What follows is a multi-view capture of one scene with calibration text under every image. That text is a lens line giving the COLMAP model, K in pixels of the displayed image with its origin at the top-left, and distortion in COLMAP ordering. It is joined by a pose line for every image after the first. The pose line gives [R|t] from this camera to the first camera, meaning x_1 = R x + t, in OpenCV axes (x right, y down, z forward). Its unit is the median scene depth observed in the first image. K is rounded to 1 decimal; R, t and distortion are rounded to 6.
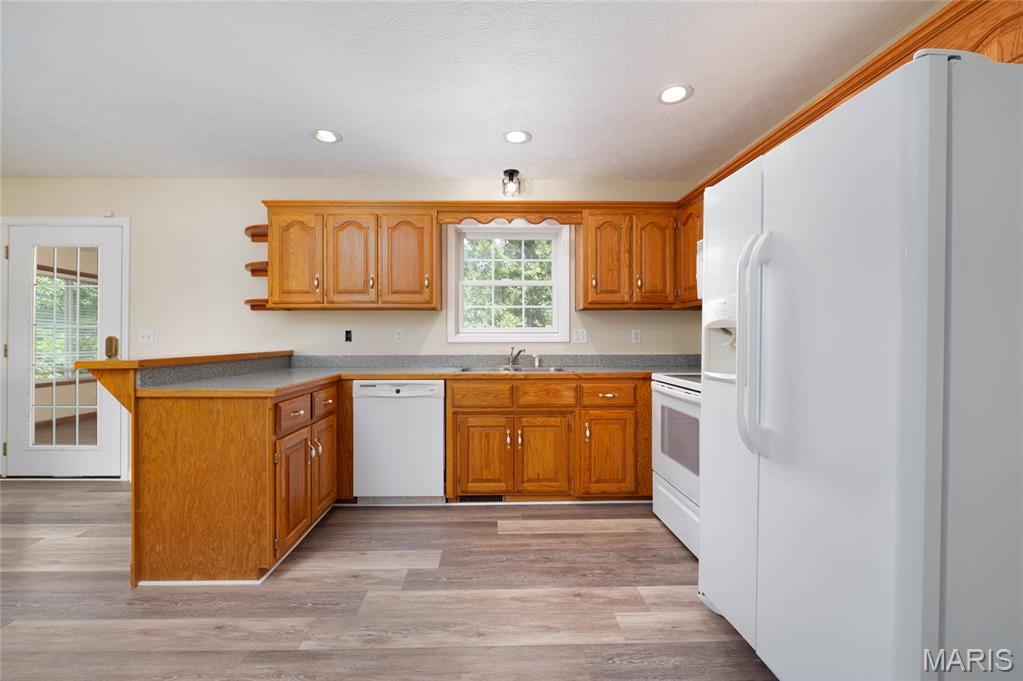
lens RADIAL K [[435.9, 0, 500.3], [0, 435.9, 337.5], [0, 0, 1]] dist [-0.000688, -0.000099]
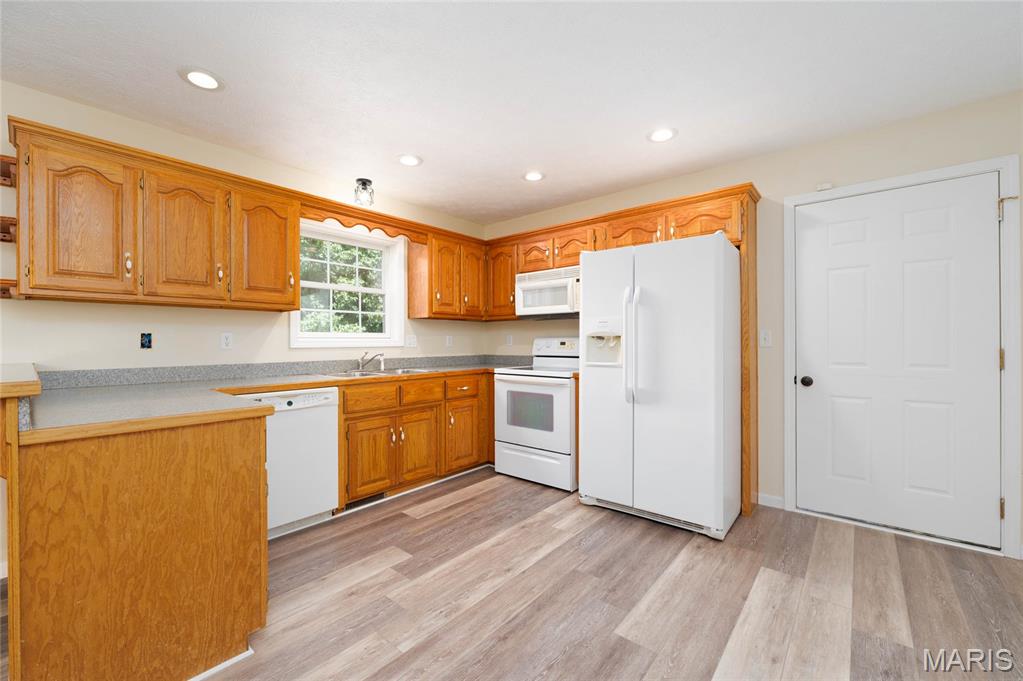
lens RADIAL K [[417.0, 0, 525.1], [0, 417.0, 342.3], [0, 0, 1]] dist [-0.000386, -0.000107]
pose [[0.648828, -0.002156, 0.760932, -0.554087], [0.002552, 0.999997, 0.000658, 0.000137], [-0.760931, 0.001515, 0.648831, 0.087822]]
